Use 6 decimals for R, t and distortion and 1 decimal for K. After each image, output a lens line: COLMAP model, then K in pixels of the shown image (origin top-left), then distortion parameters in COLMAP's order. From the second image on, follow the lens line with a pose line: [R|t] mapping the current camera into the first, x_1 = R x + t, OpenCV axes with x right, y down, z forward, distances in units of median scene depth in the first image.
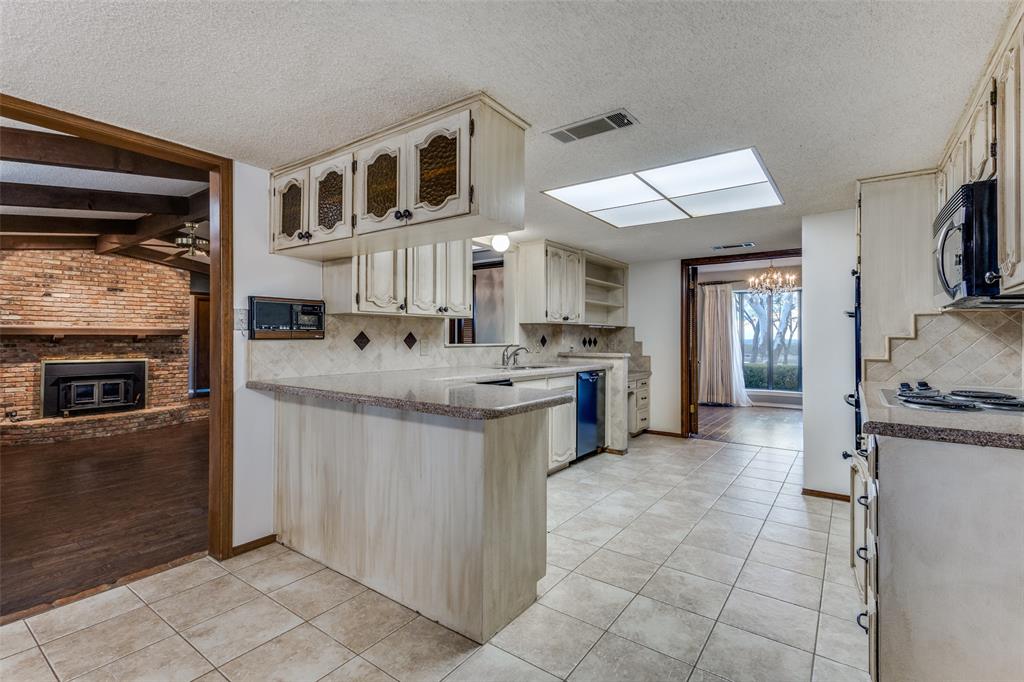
lens RADIAL K [[474.6, 0, 516.7], [0, 474.6, 336.1], [0, 0, 1]] dist [-0.014092, -0.000877]
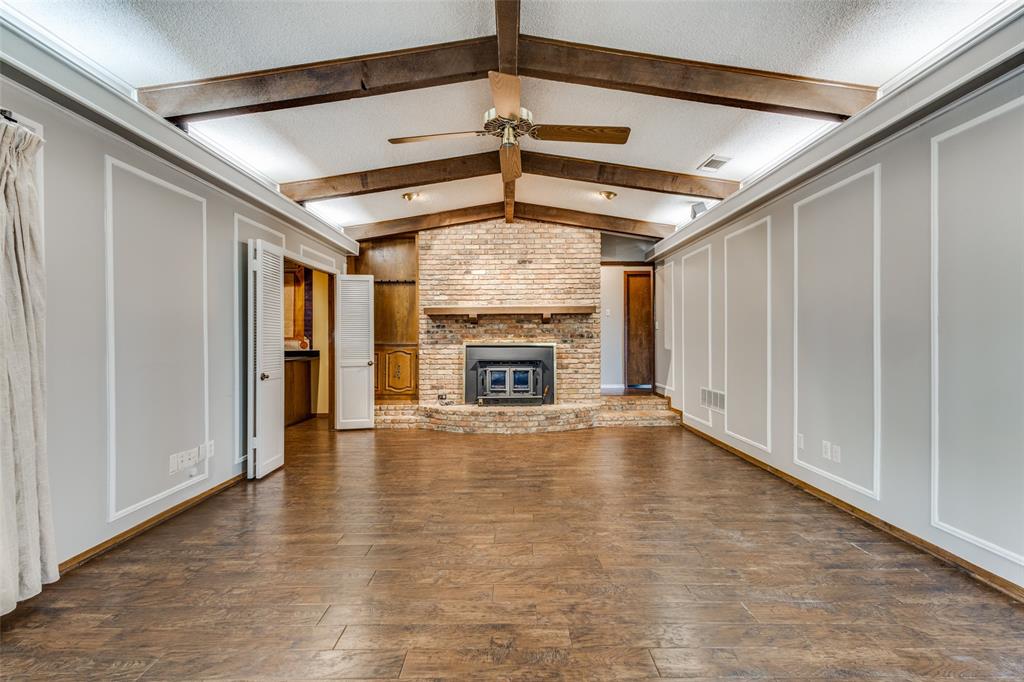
lens RADIAL K [[474.6, 0, 516.0], [0, 474.6, 335.5], [0, 0, 1]] dist [-0.014092, -0.000877]
pose [[0.594796, -0.005999, -0.803854, -0.176091], [0.008152, 0.999966, -0.001430, 0.038237], [0.803835, -0.005703, 0.594825, 0.489240]]
